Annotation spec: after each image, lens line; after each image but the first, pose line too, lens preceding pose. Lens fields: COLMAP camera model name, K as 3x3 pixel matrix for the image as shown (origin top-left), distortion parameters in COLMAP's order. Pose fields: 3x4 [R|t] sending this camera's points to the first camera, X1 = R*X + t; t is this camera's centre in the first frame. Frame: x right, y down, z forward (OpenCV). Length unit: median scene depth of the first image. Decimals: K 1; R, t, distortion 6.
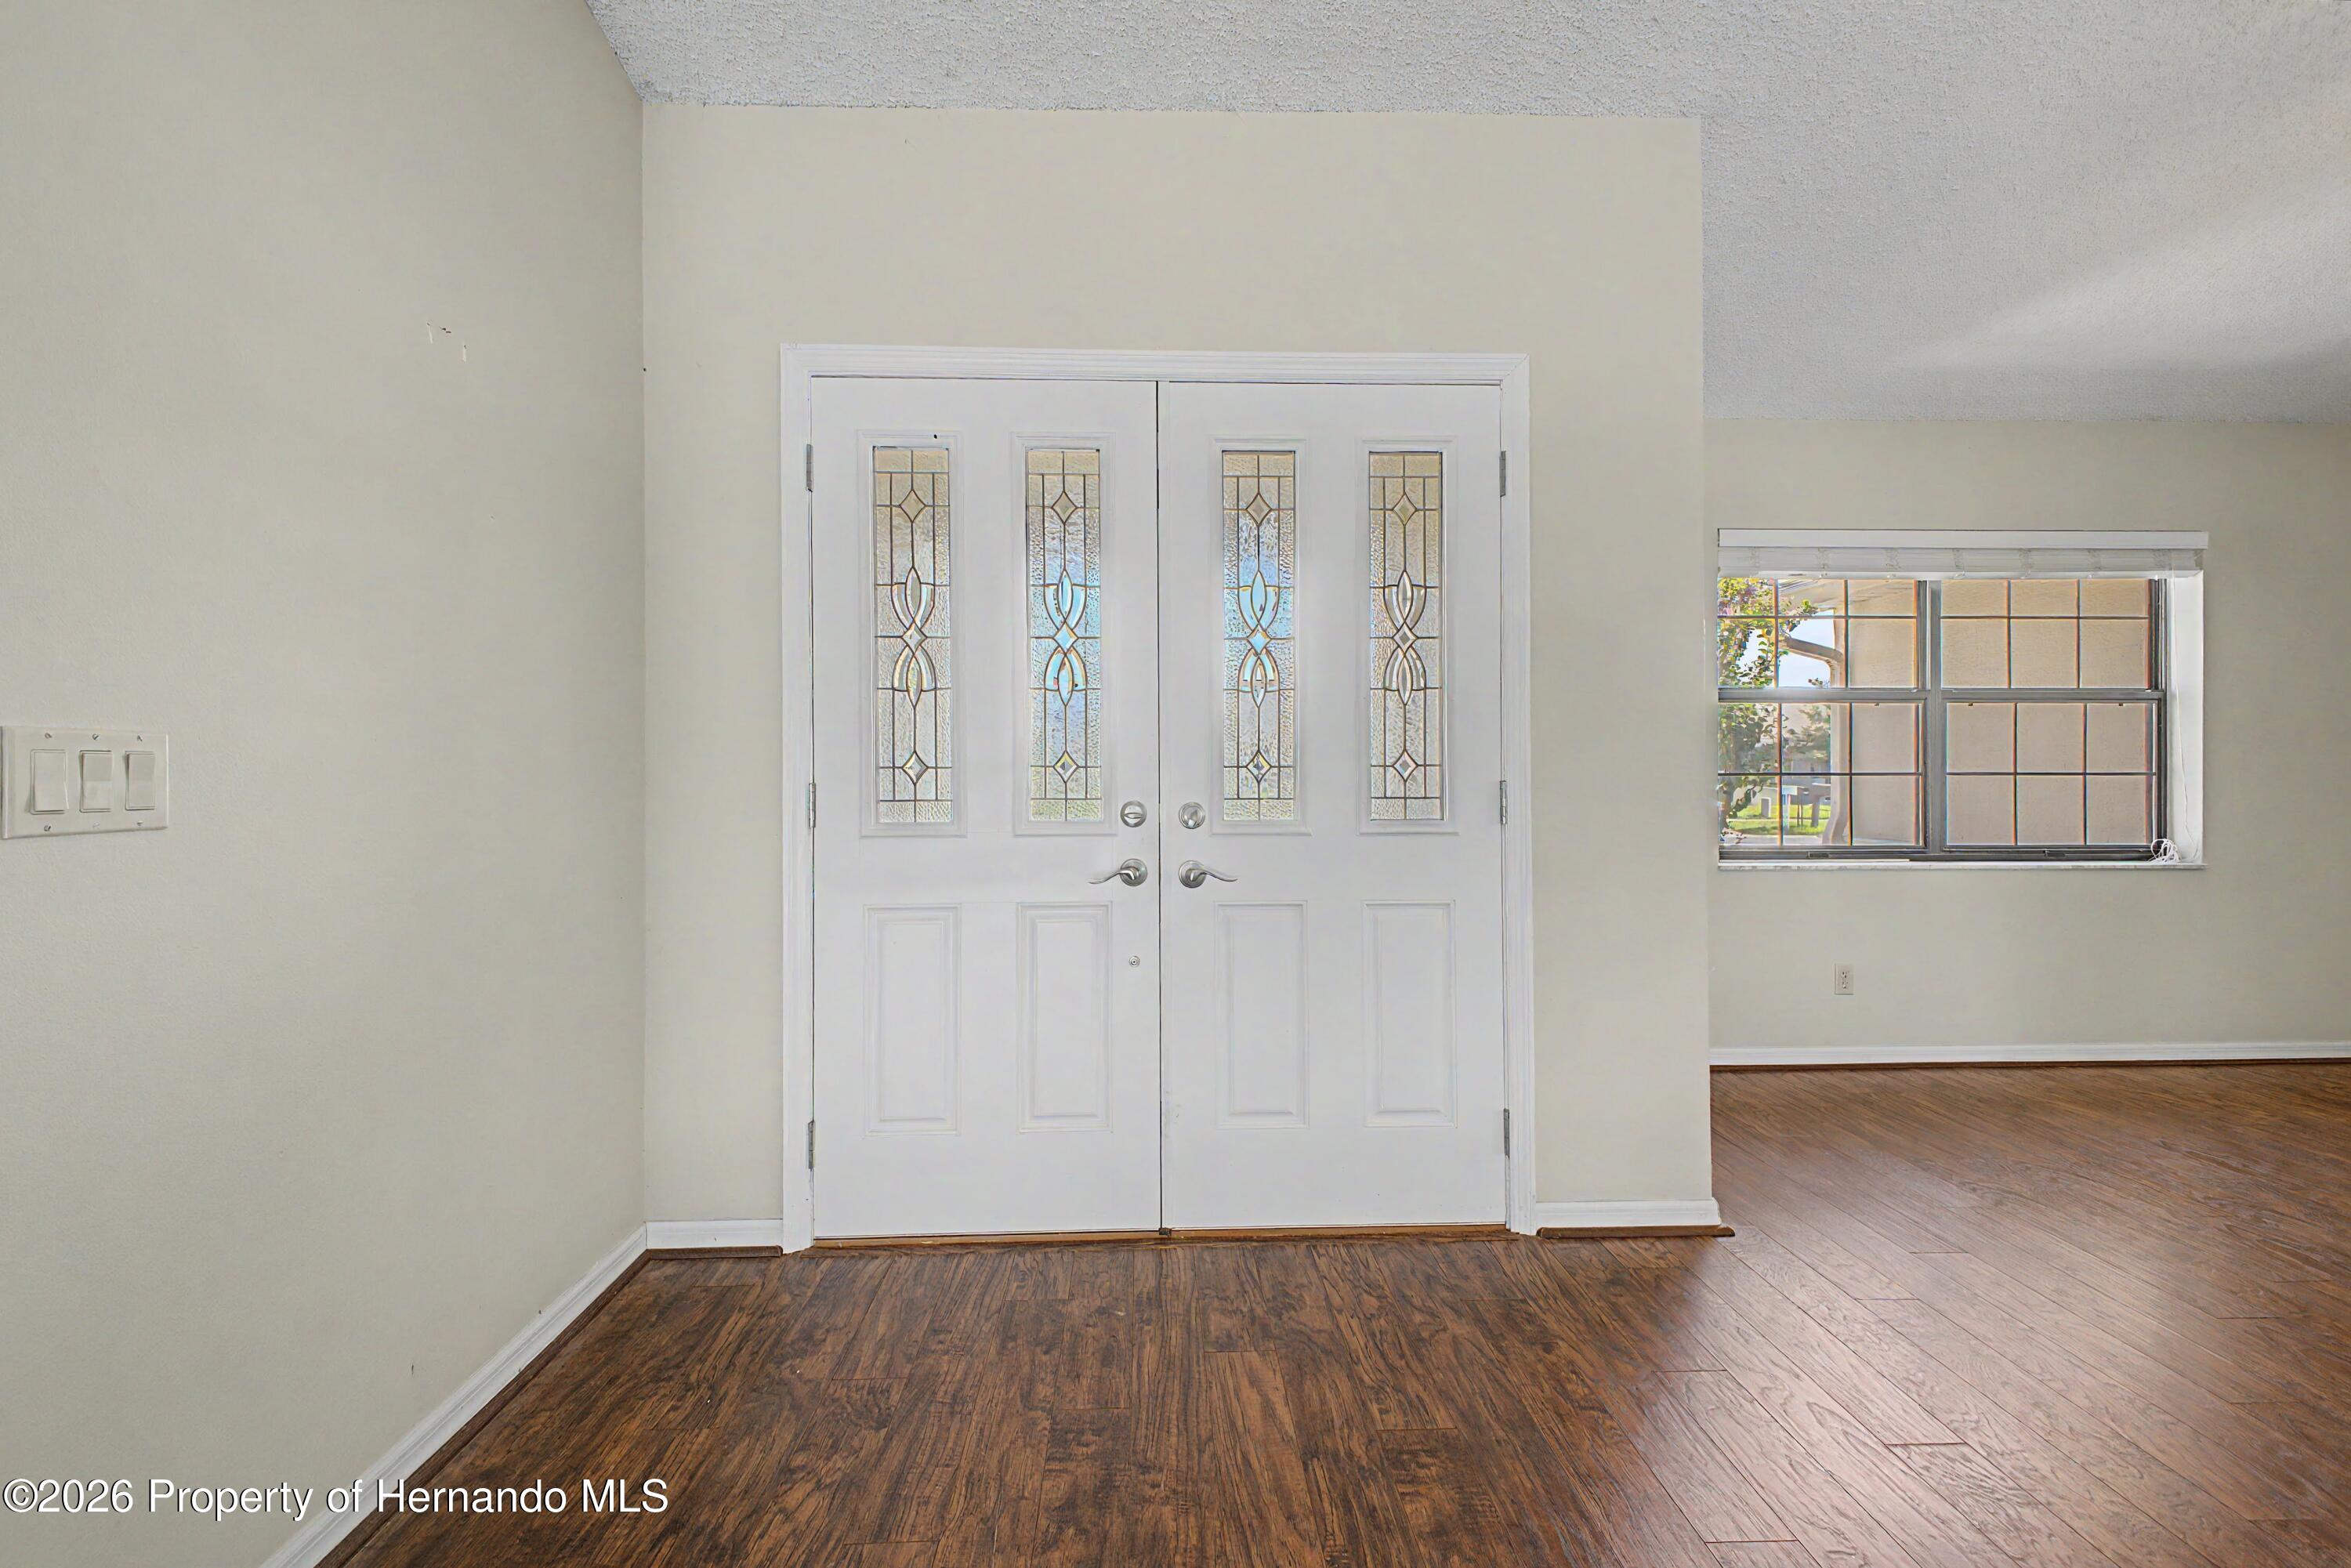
lens RADIAL K [[965.9, 0, 1176.9], [0, 965.9, 770.2], [0, 0, 1]] dist [0.018891, -0.000146]
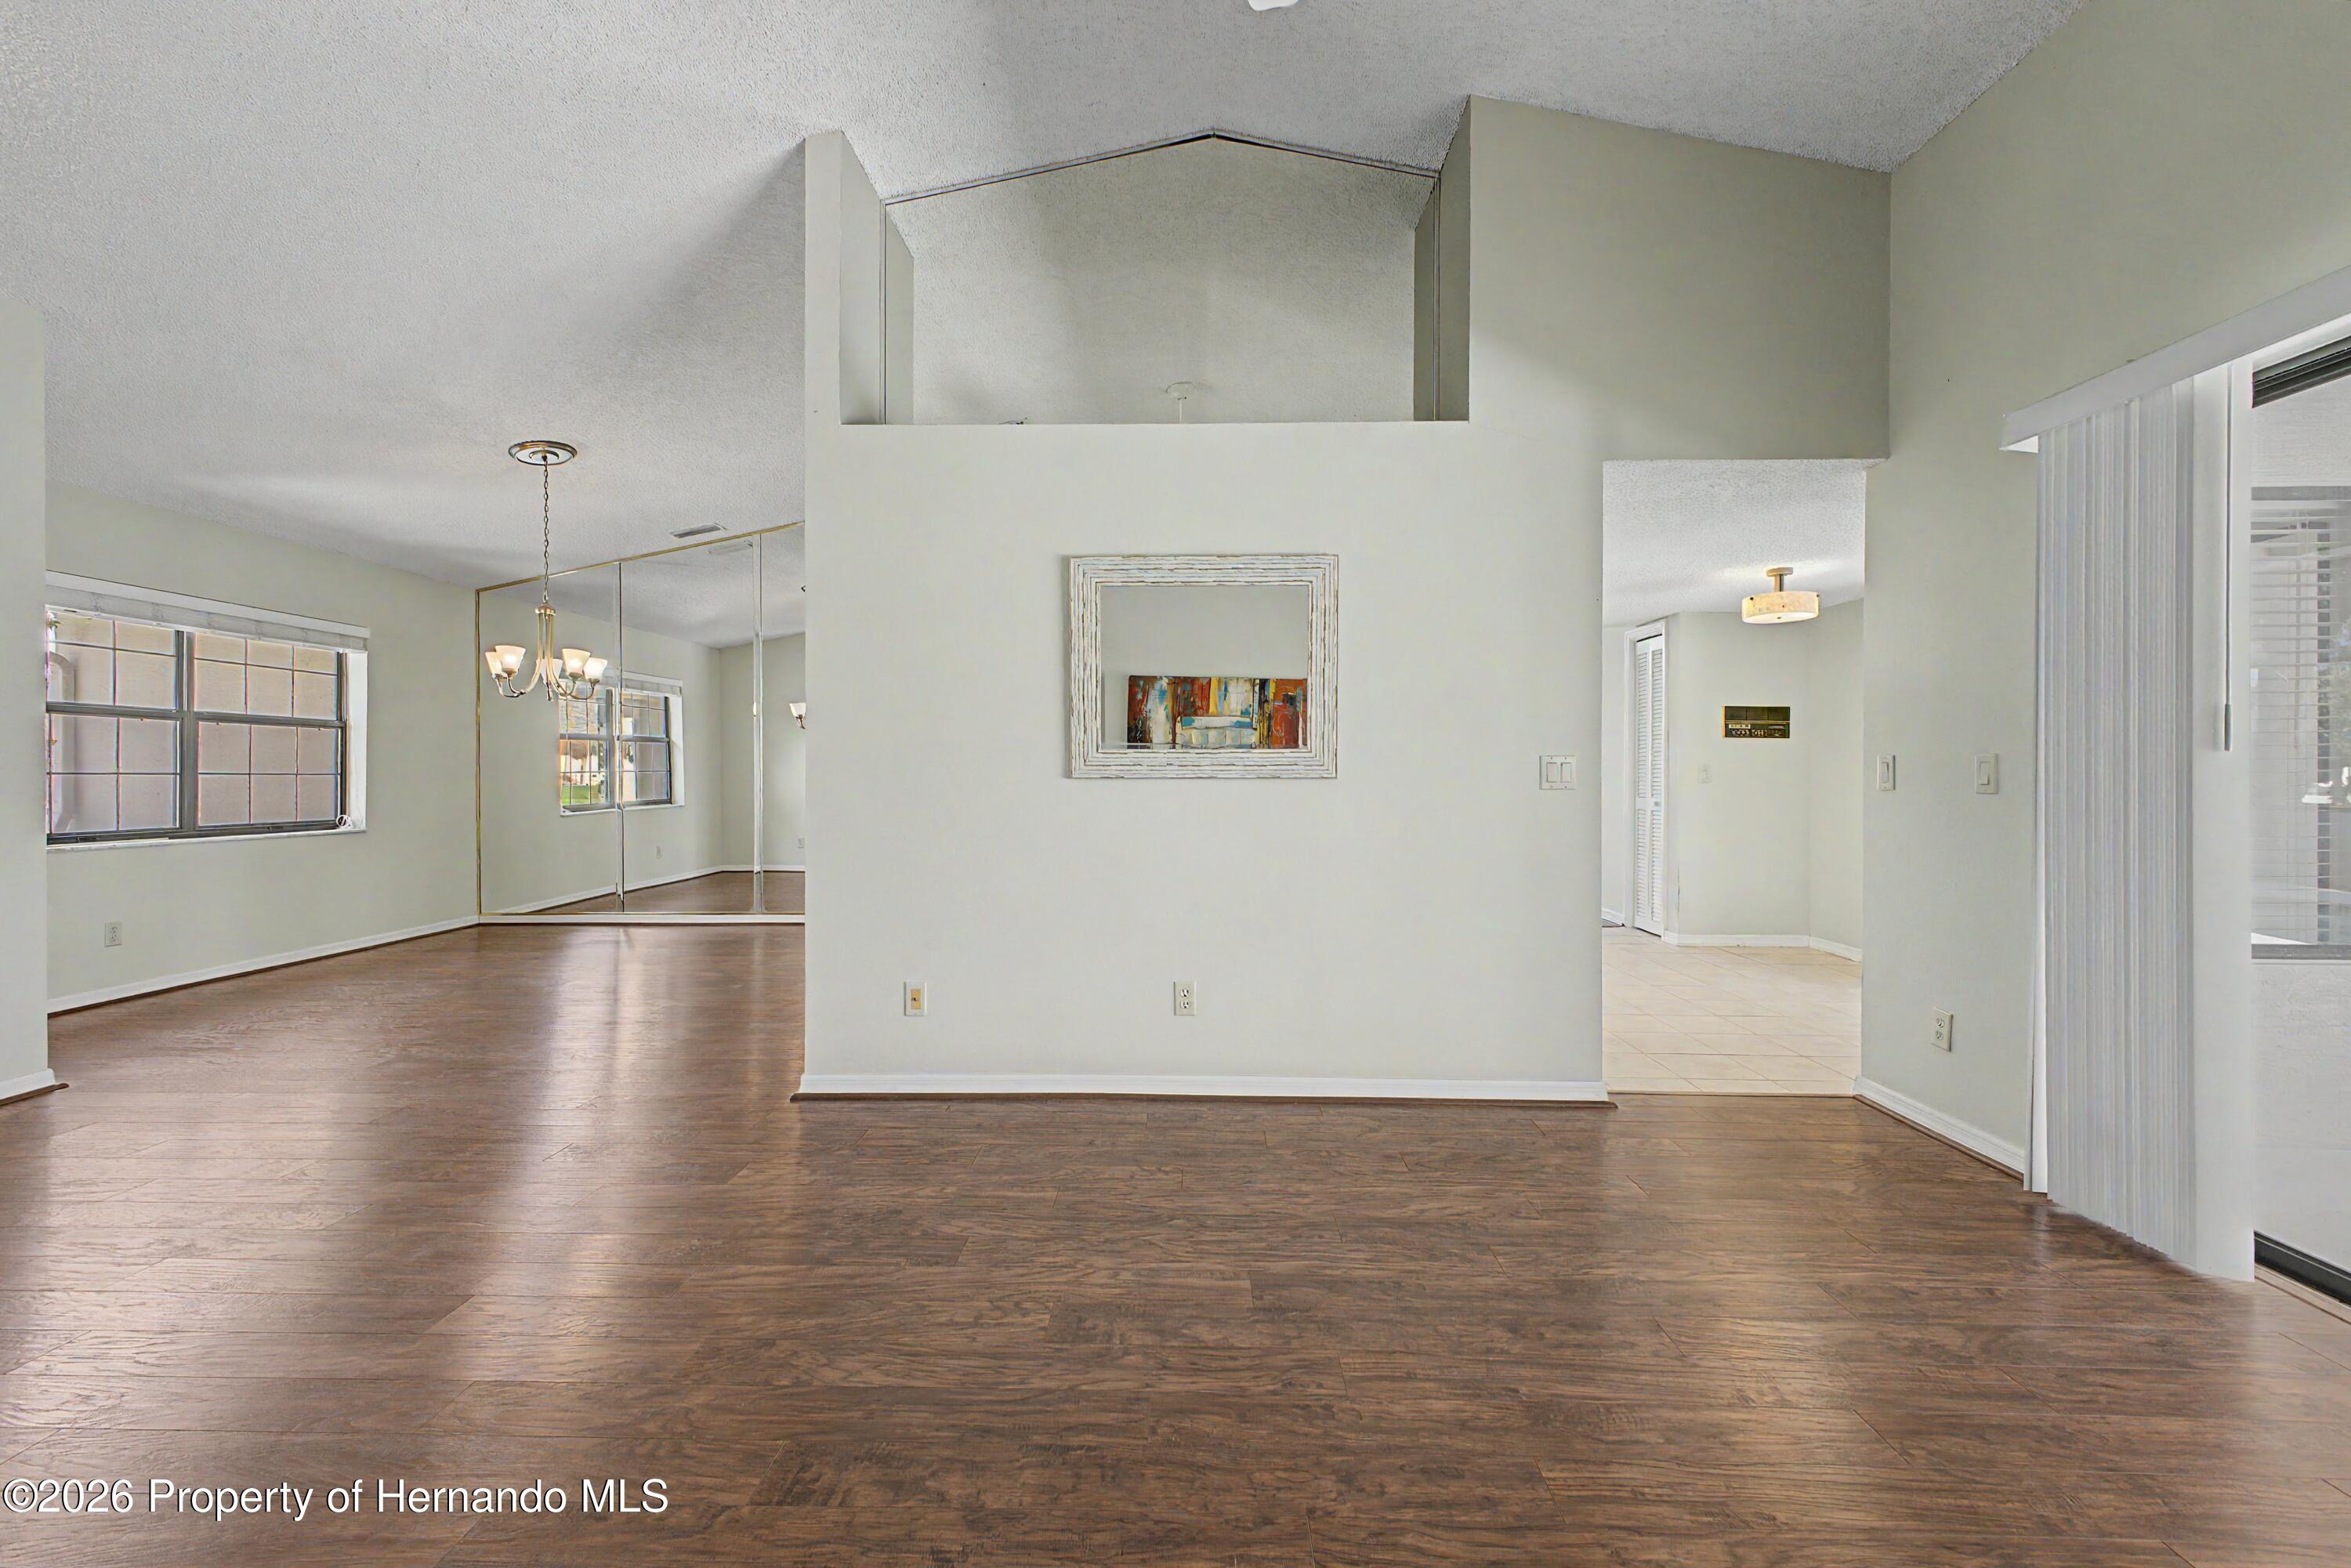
lens RADIAL K [[965.9, 0, 1176.9], [0, 965.9, 770.2], [0, 0, 1]] dist [0.018891, -0.000146]
pose [[0.076498, 0.006911, 0.997046, -0.487983], [-0.006374, 0.999959, -0.006442, -0.001386], [-0.997049, -0.005862, 0.076539, -0.477958]]
